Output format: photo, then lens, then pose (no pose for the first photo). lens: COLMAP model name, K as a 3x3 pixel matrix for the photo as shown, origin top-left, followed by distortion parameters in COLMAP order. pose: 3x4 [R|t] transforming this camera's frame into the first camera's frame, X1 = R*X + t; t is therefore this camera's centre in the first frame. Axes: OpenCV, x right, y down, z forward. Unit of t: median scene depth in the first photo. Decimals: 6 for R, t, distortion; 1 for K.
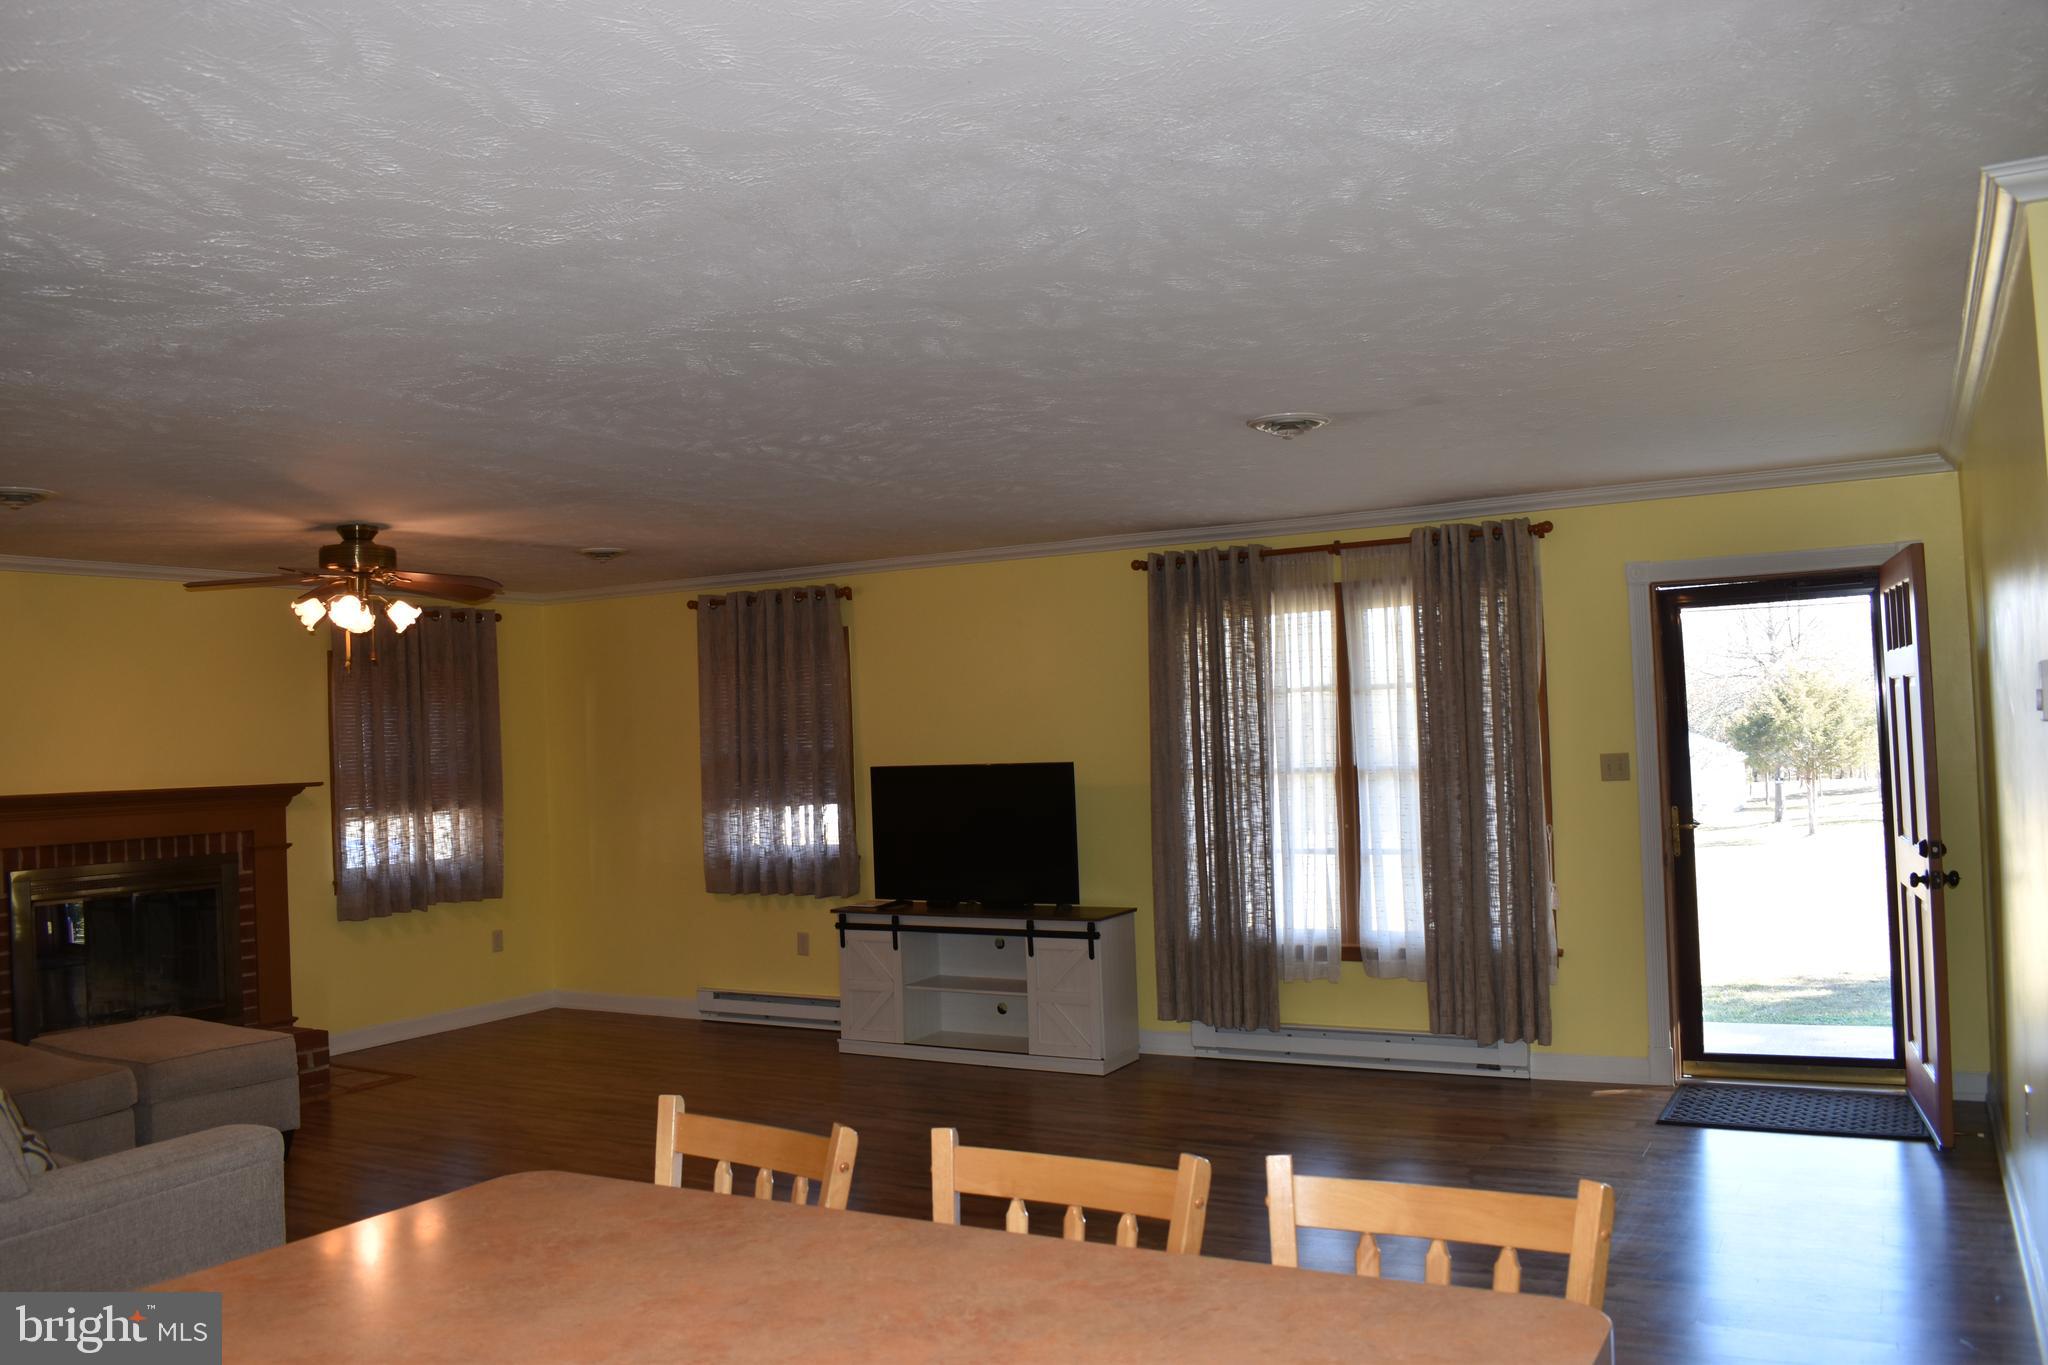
lens RADIAL K [[1611.1, 0, 1021.4], [0, 1611.1, 685.6], [0, 0, 1]] dist [-0.091085, 0.019772]
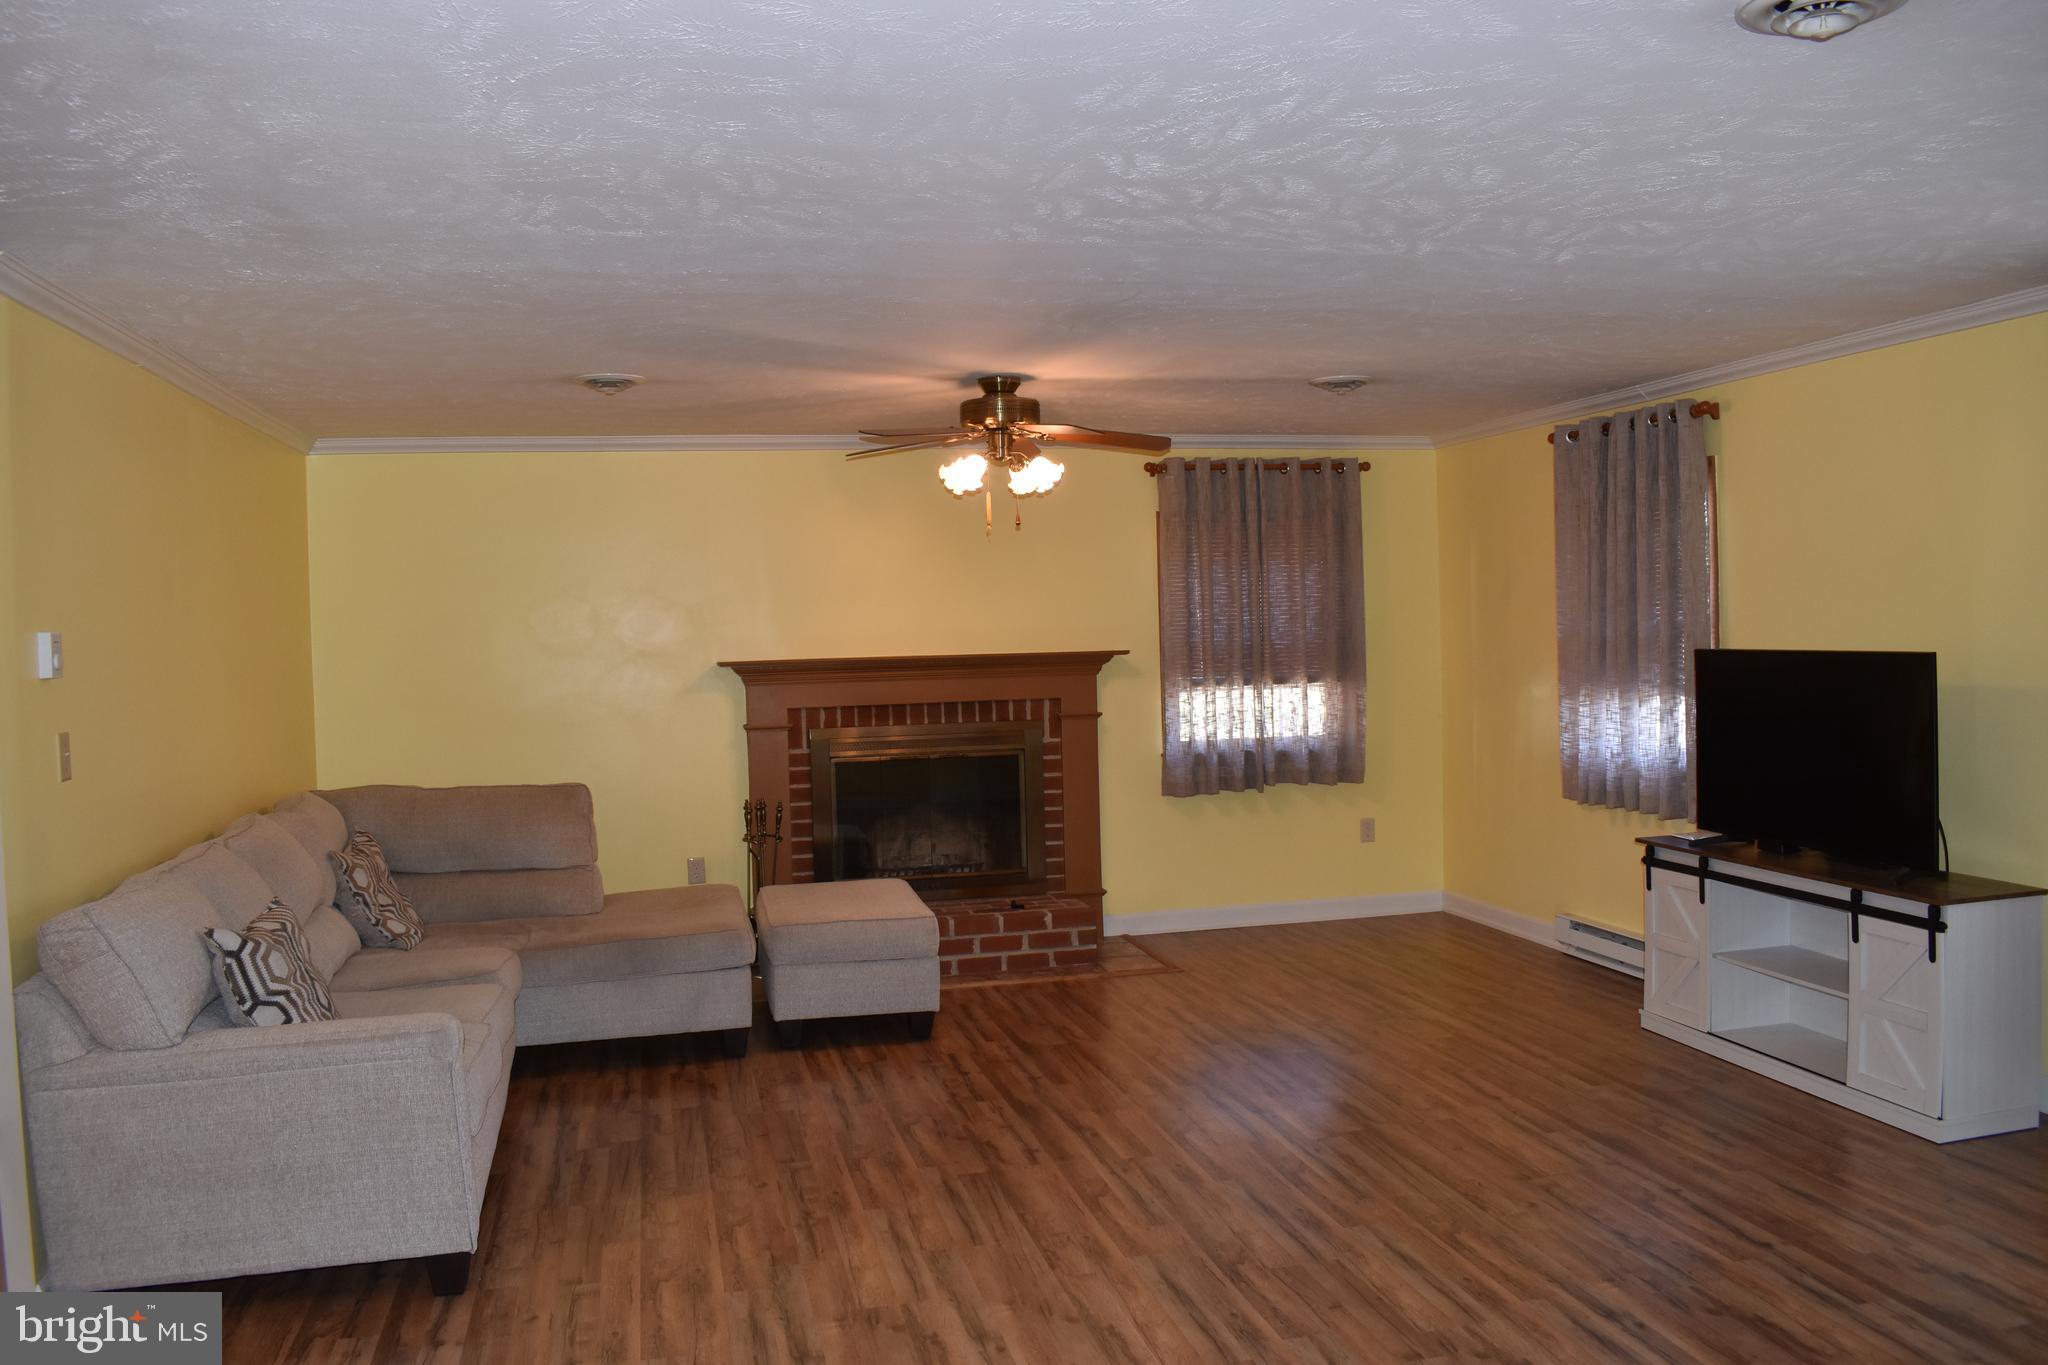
lens RADIAL K [[1607.3, 0, 1016.5], [0, 1607.3, 684.9], [0, 0, 1]] dist [-0.086712, 0.013451]
pose [[0.679714, 0.043100, -0.732210, 0.227975], [0.024228, 0.996408, 0.081143, 0.001409], [0.733077, -0.072894, 0.676228, 0.300387]]
